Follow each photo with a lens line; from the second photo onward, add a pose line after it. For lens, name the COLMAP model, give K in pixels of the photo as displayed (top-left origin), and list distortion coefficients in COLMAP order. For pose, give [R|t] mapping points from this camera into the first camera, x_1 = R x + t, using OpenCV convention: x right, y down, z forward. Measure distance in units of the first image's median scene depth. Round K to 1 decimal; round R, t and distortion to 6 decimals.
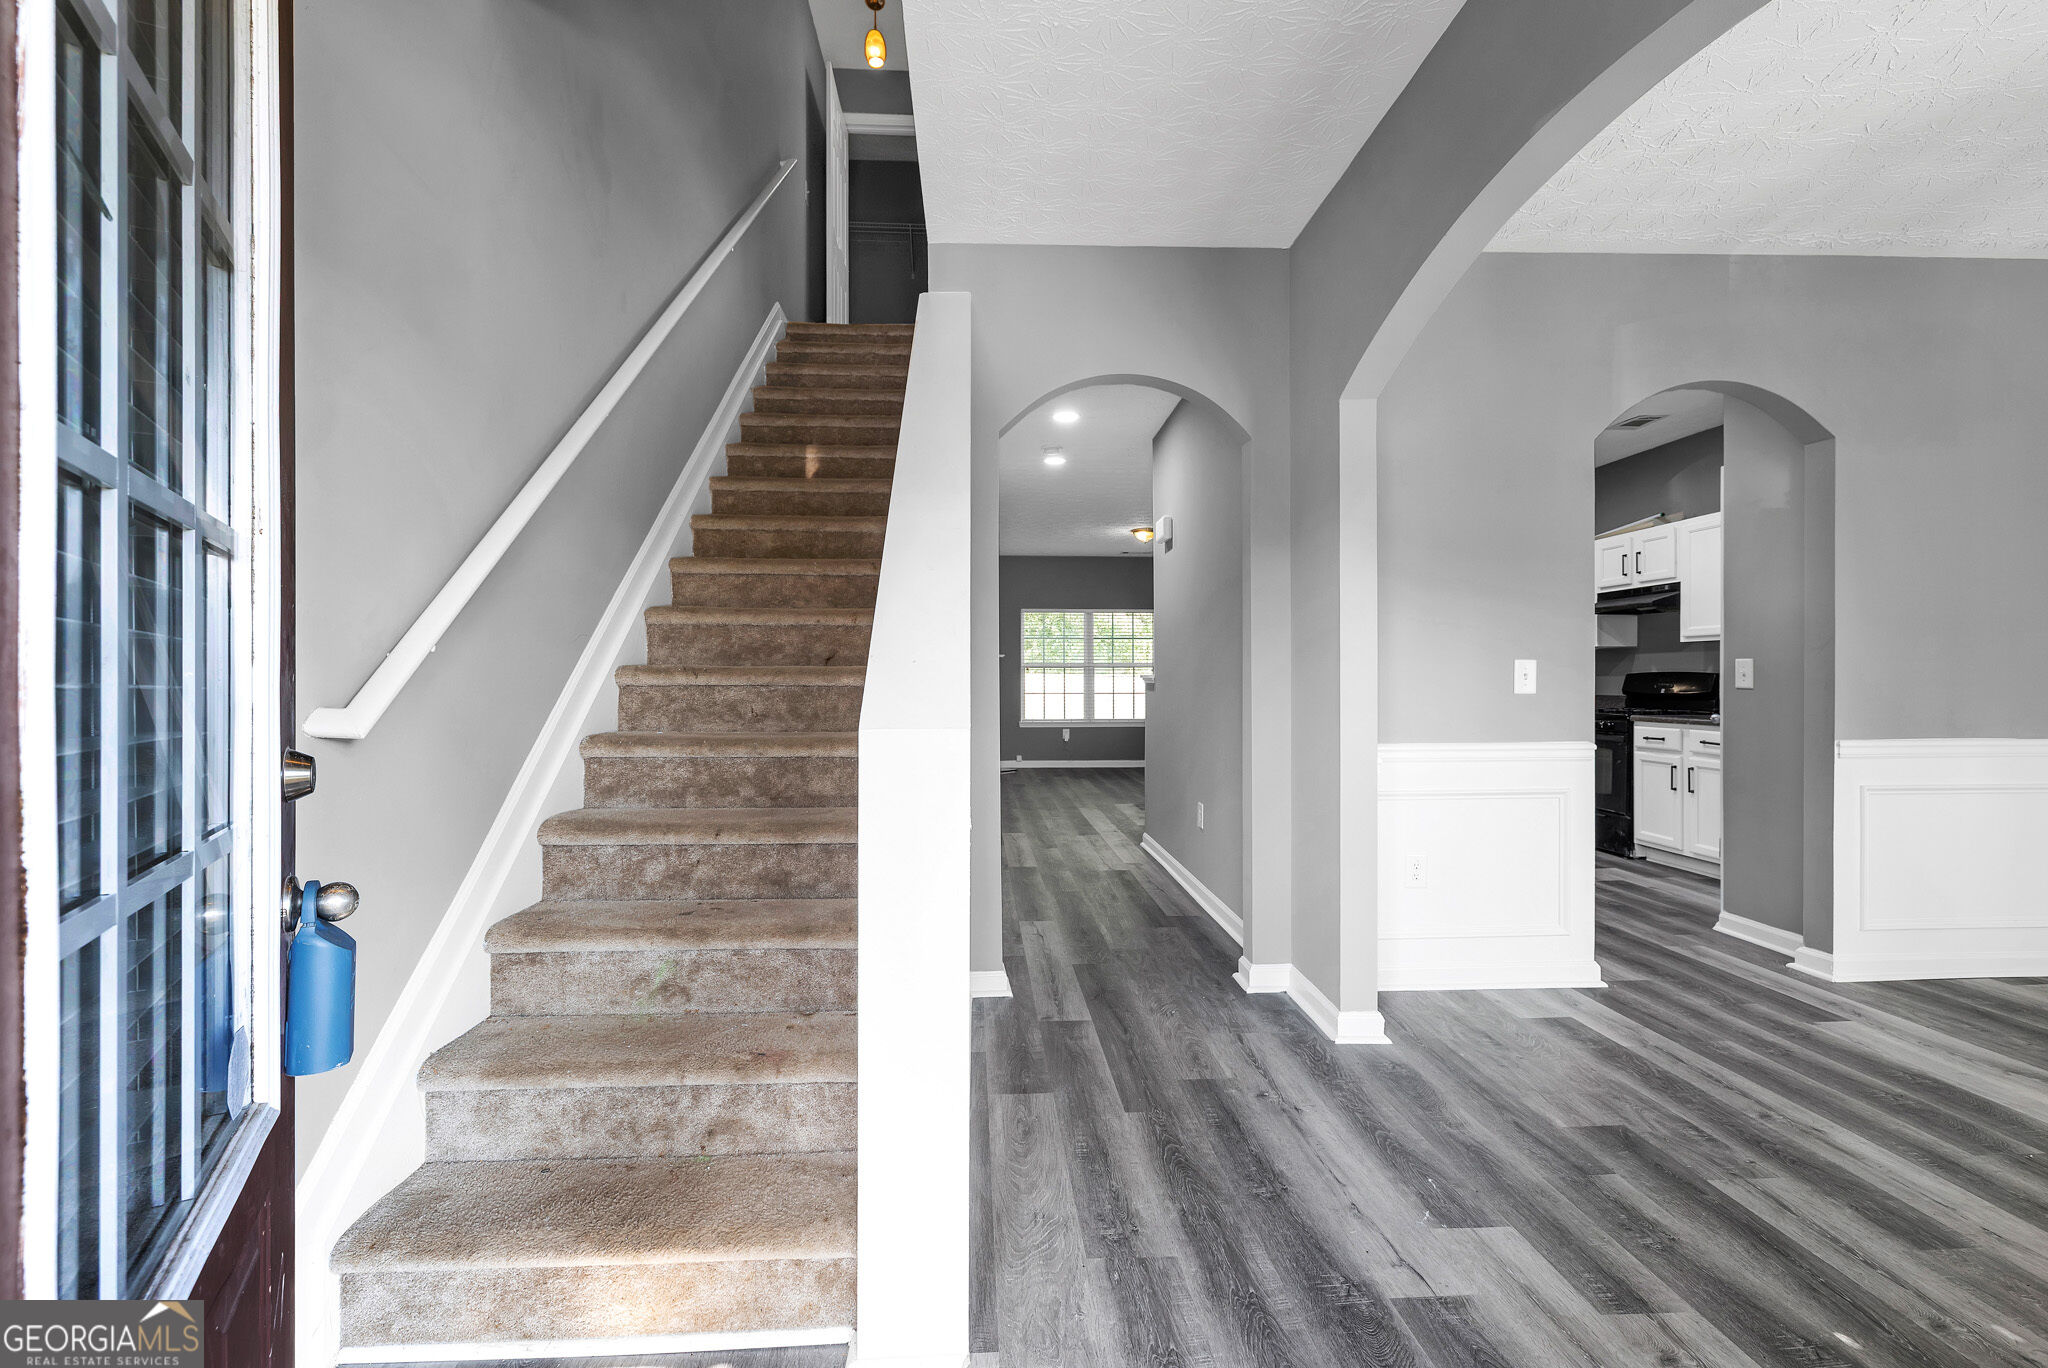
lens RADIAL K [[877.5, 0, 1006.9], [0, 877.5, 673.6], [0, 0, 1]] dist [0.002571, -0.000994]
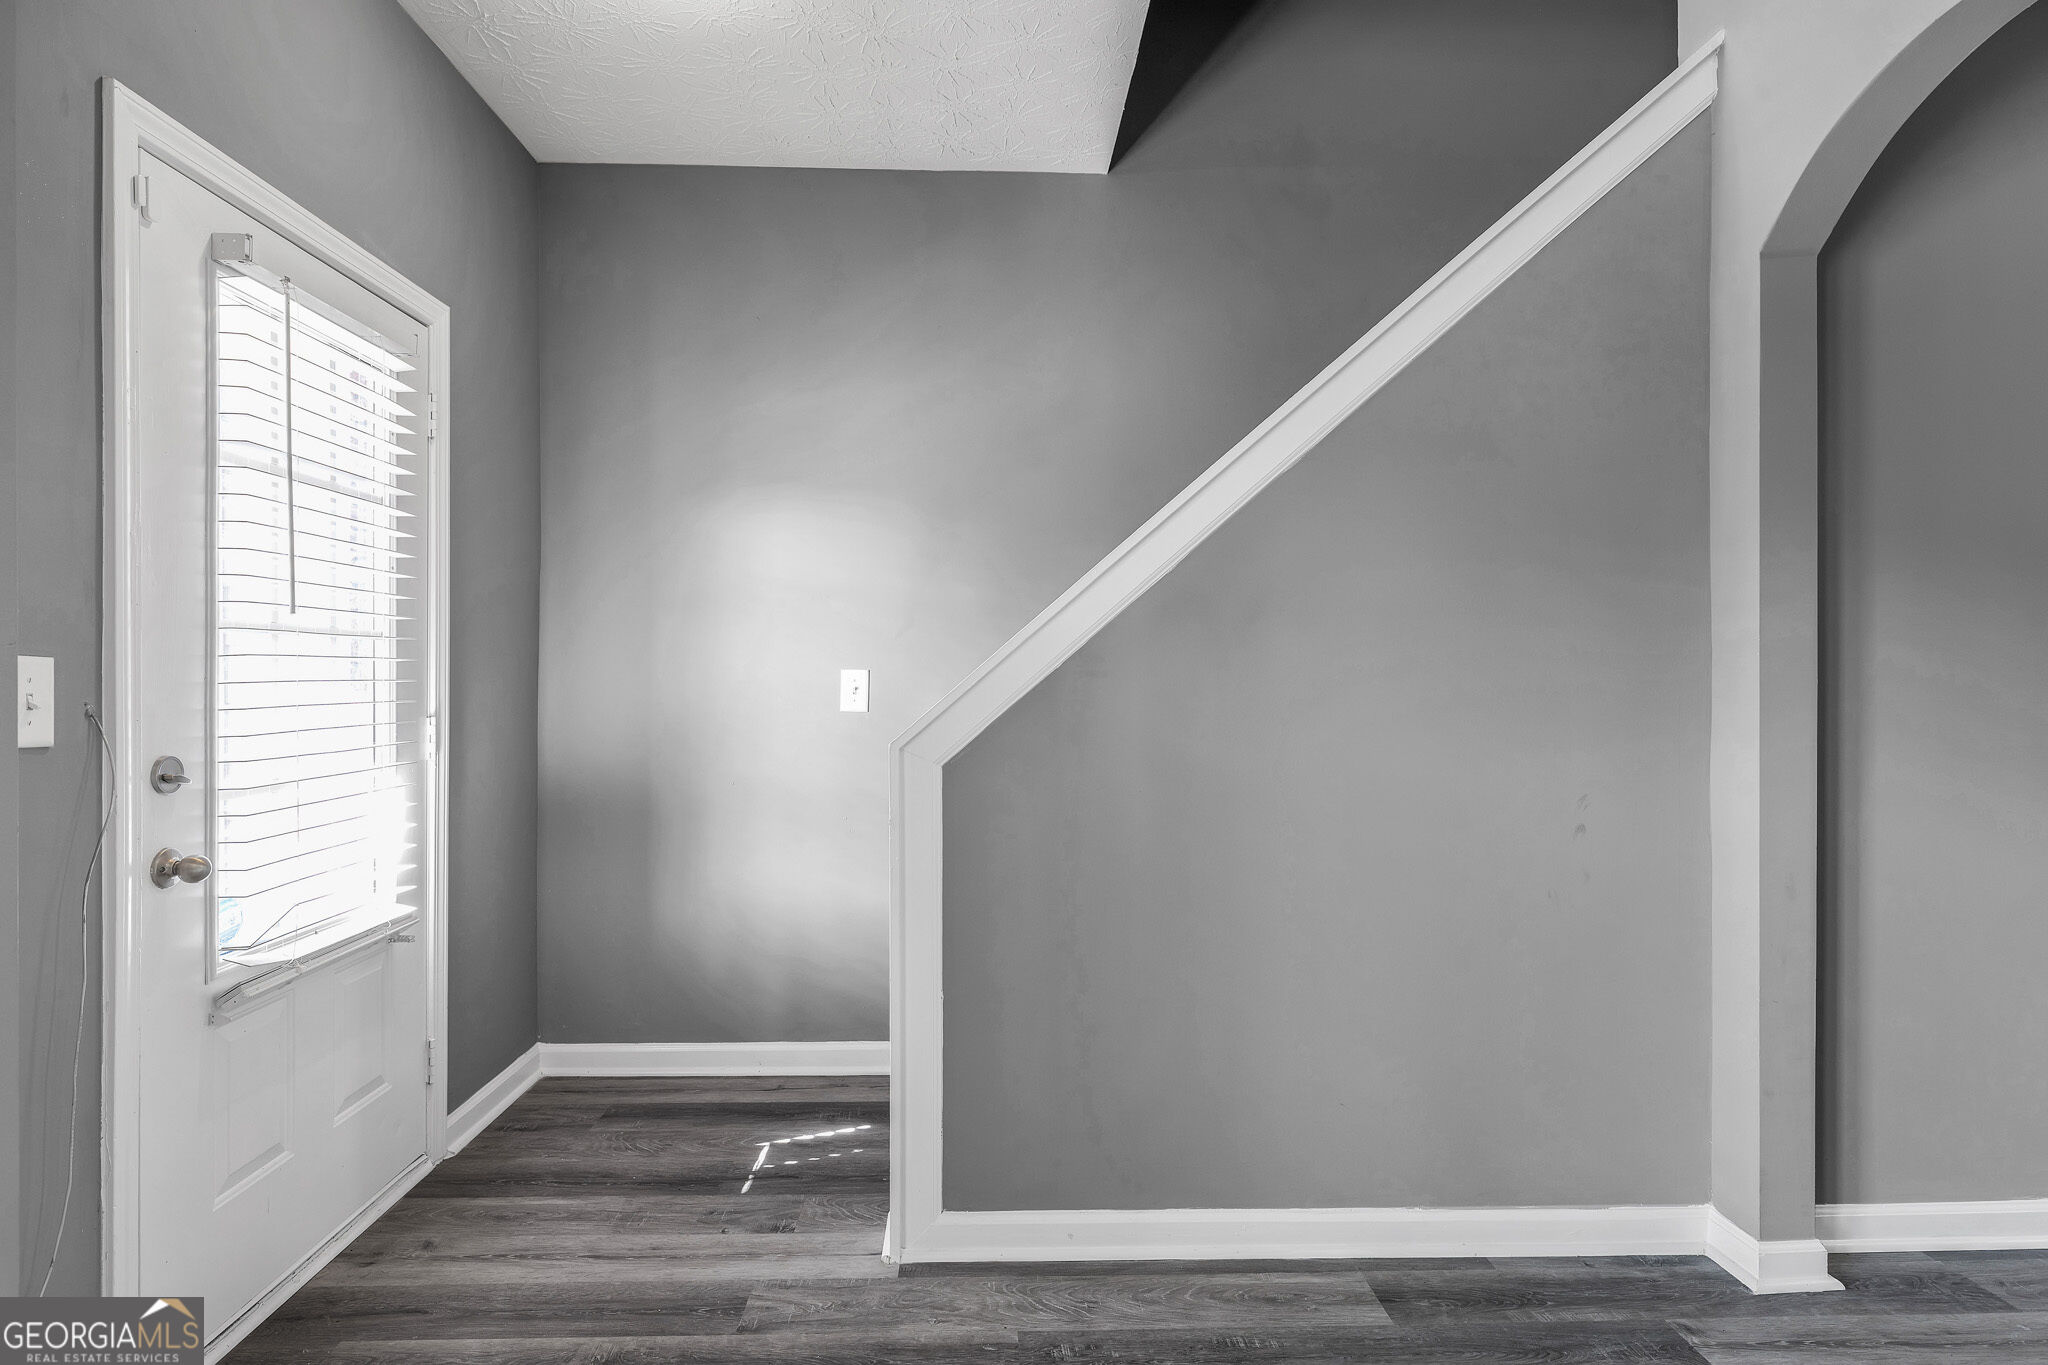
lens RADIAL K [[1077.6, 0, 1023.6], [0, 1077.6, 685.4], [0, 0, 1]] dist [-0.008239, -0.002227]
pose [[-0.004126, 0.010418, -0.999937, 1.083717], [-0.001221, 0.999945, 0.010423, -0.027916], [0.999991, 0.001264, -0.004113, 0.887263]]
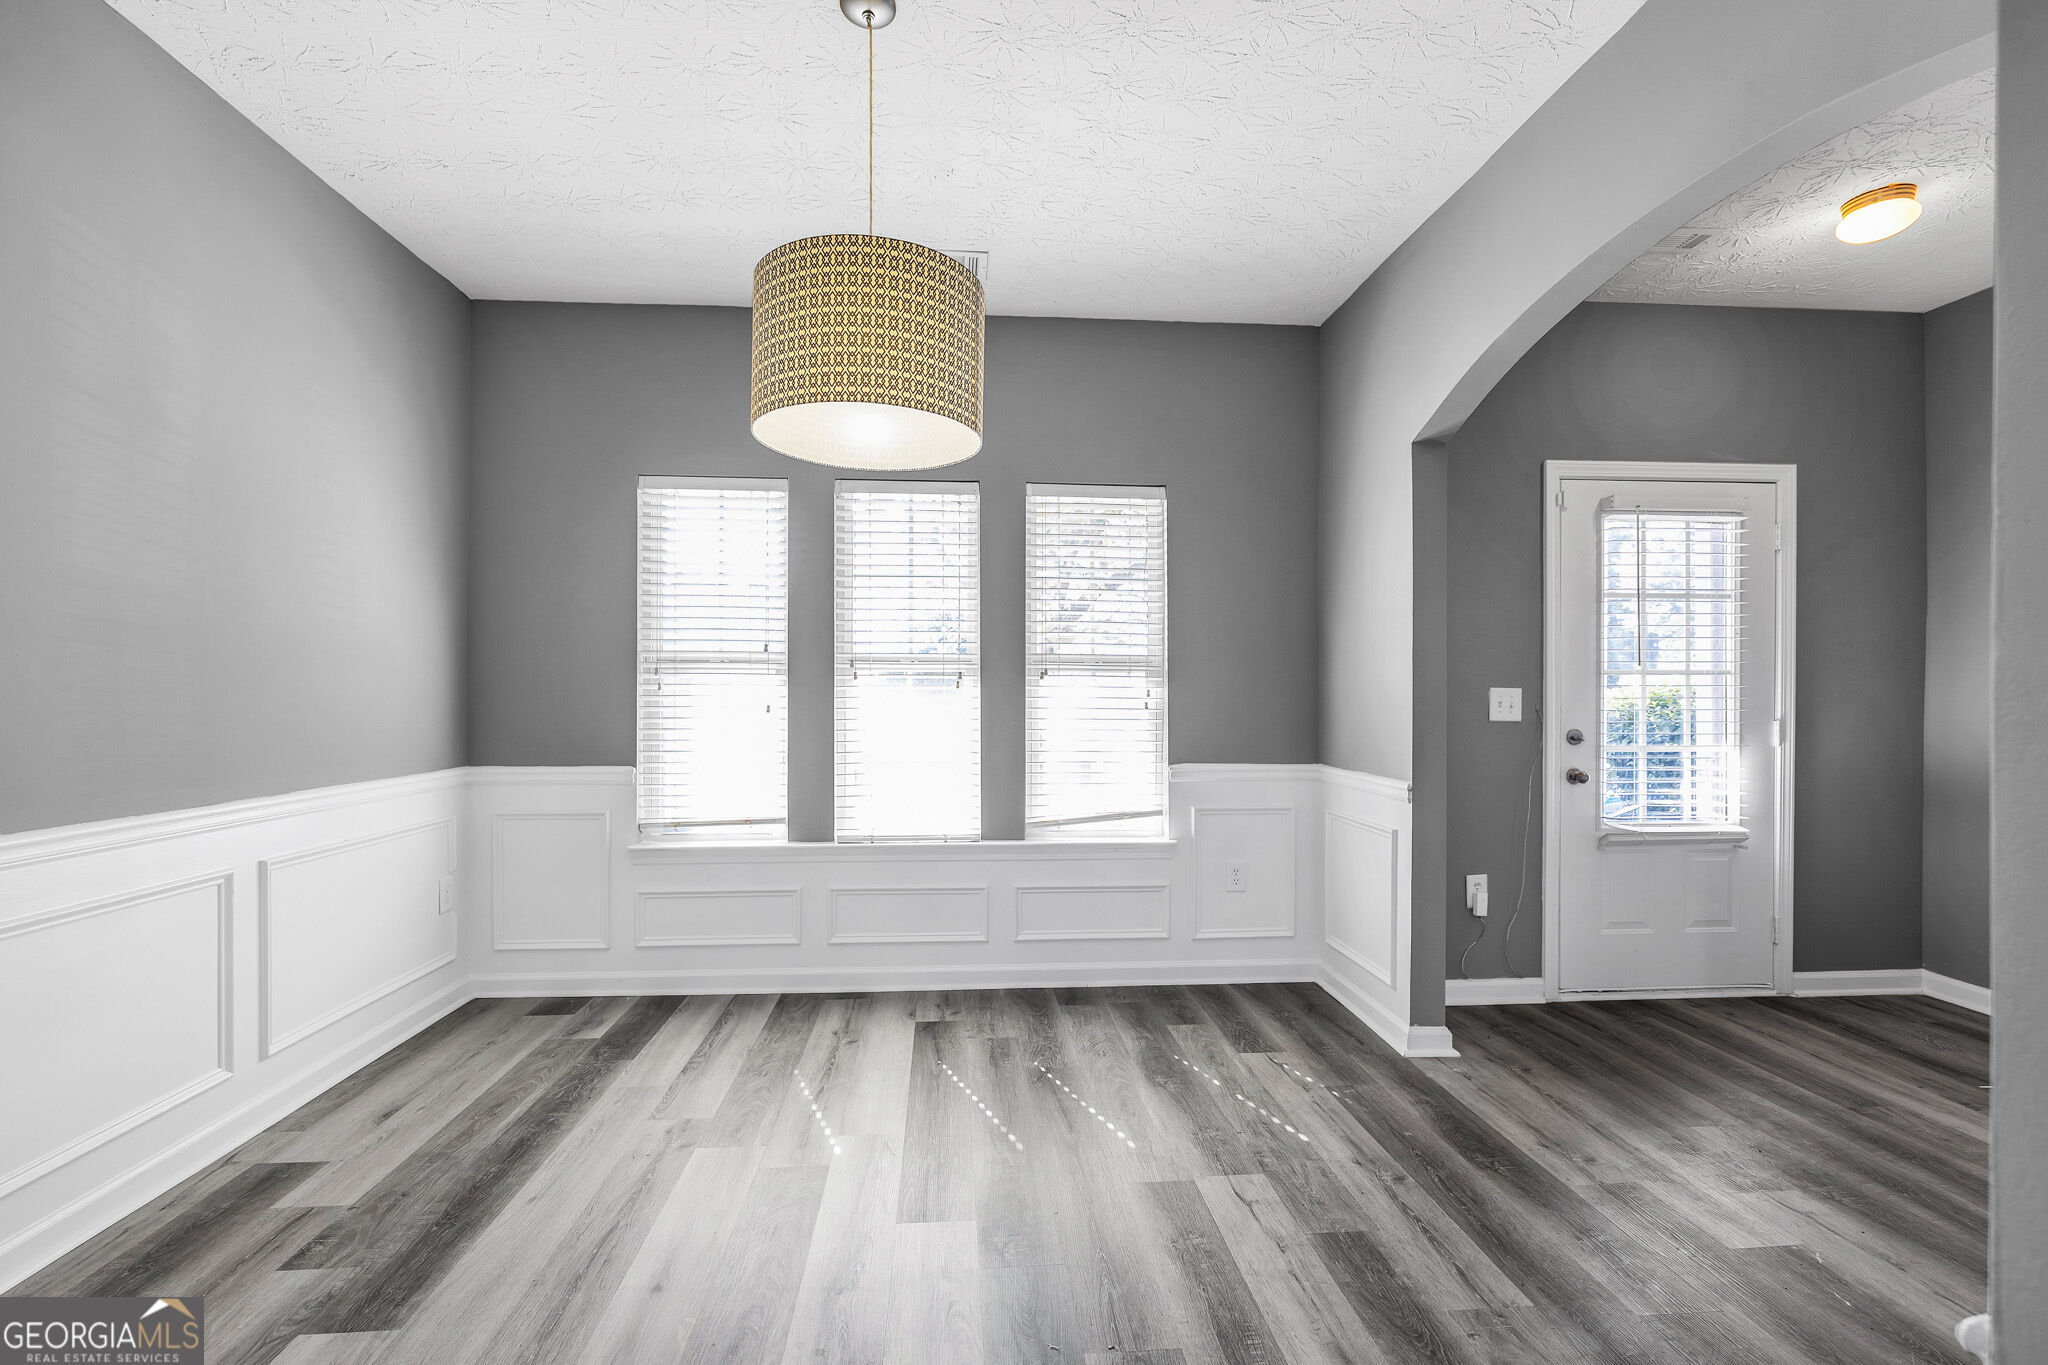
lens RADIAL K [[877.5, 0, 1005.3], [0, 877.5, 693.3], [0, 0, 1]] dist [0.002571, -0.000994]
pose [[-0.999620, 0.003038, -0.027385, 1.379916], [0.003110, 0.999992, -0.002570, -0.028519], [0.027377, -0.002654, -0.999622, 1.909869]]
